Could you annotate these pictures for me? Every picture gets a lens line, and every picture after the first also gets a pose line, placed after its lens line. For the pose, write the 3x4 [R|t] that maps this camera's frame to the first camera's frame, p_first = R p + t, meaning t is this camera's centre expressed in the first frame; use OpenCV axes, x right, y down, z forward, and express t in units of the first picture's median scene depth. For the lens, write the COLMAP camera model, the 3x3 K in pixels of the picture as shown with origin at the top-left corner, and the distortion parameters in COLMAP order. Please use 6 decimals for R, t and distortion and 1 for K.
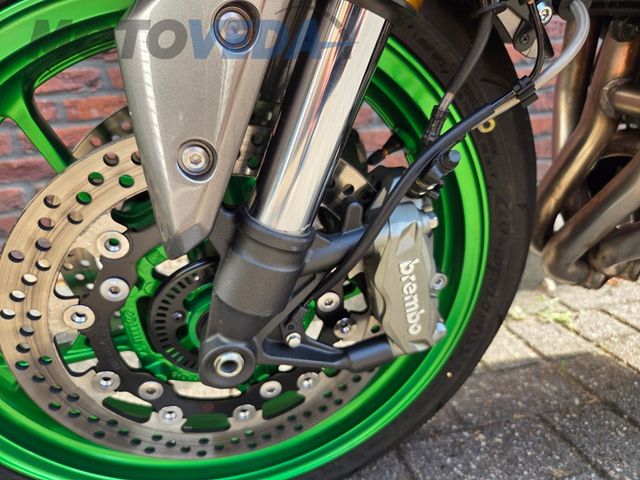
lens RADIAL K [[429.9, 0, 318.1], [0, 429.9, 240.2], [0, 0, 1]] dist [0.069163, -0.050809]
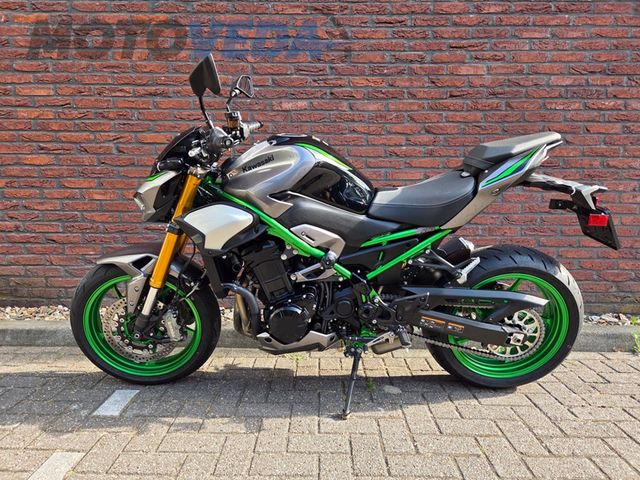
lens RADIAL K [[429.9, 0, 317.0], [0, 429.9, 245.3], [0, 0, 1]] dist [0.069163, -0.050809]
pose [[0.977514, 0.104953, -0.182894, 2.892966], [-0.129236, 0.983534, -0.126331, -0.451451], [0.166624, 0.147127, 0.974982, -4.176126]]
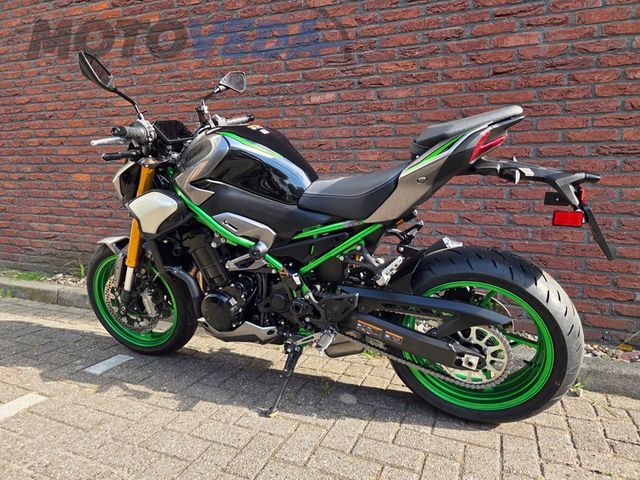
lens RADIAL K [[429.9, 0, 317.2], [0, 429.9, 241.6], [0, 0, 1]] dist [0.069163, -0.050809]
pose [[0.831545, 0.150787, -0.534598, 5.286503], [-0.221713, 0.972556, -0.070549, -0.833231], [0.509289, 0.177193, 0.842156, -3.060485]]
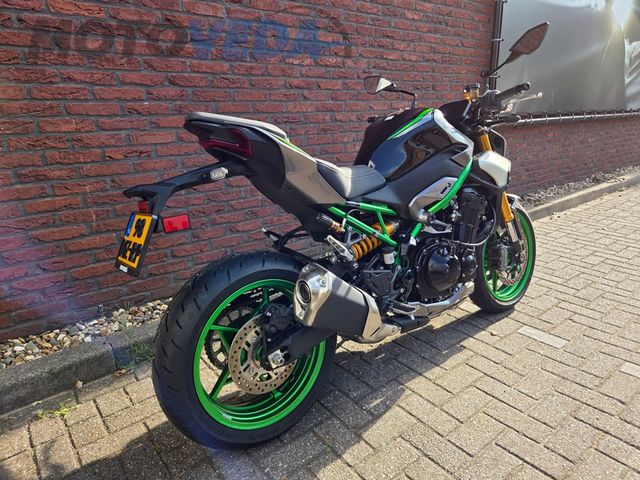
lens RADIAL K [[429.9, 0, 325.0], [0, 429.9, 236.2], [0, 0, 1]] dist [0.069163, -0.050809]
pose [[0.874211, -0.077189, 0.479371, 1.875466], [0.076340, 0.996854, 0.021295, -1.439729], [-0.479507, 0.017979, 0.877354, -3.228061]]
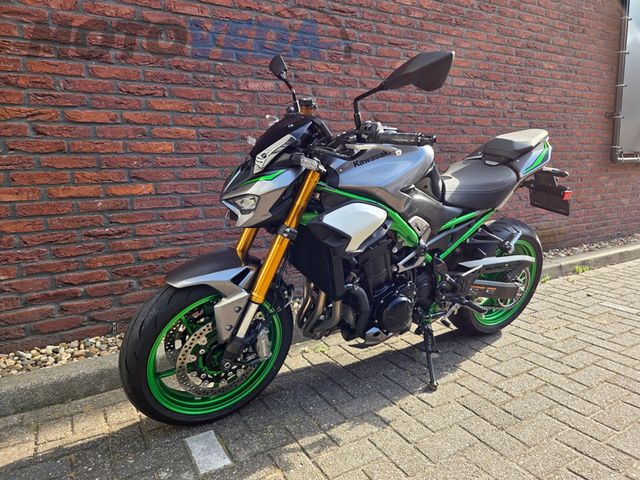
lens RADIAL K [[429.9, 0, 324.0], [0, 429.9, 238.1], [0, 0, 1]] dist [0.069163, -0.050809]
pose [[0.937626, 0.000637, 0.347645, -0.822272], [0.039812, 0.993223, -0.109196, -0.517135], [-0.345358, 0.116226, 0.931246, -3.801822]]
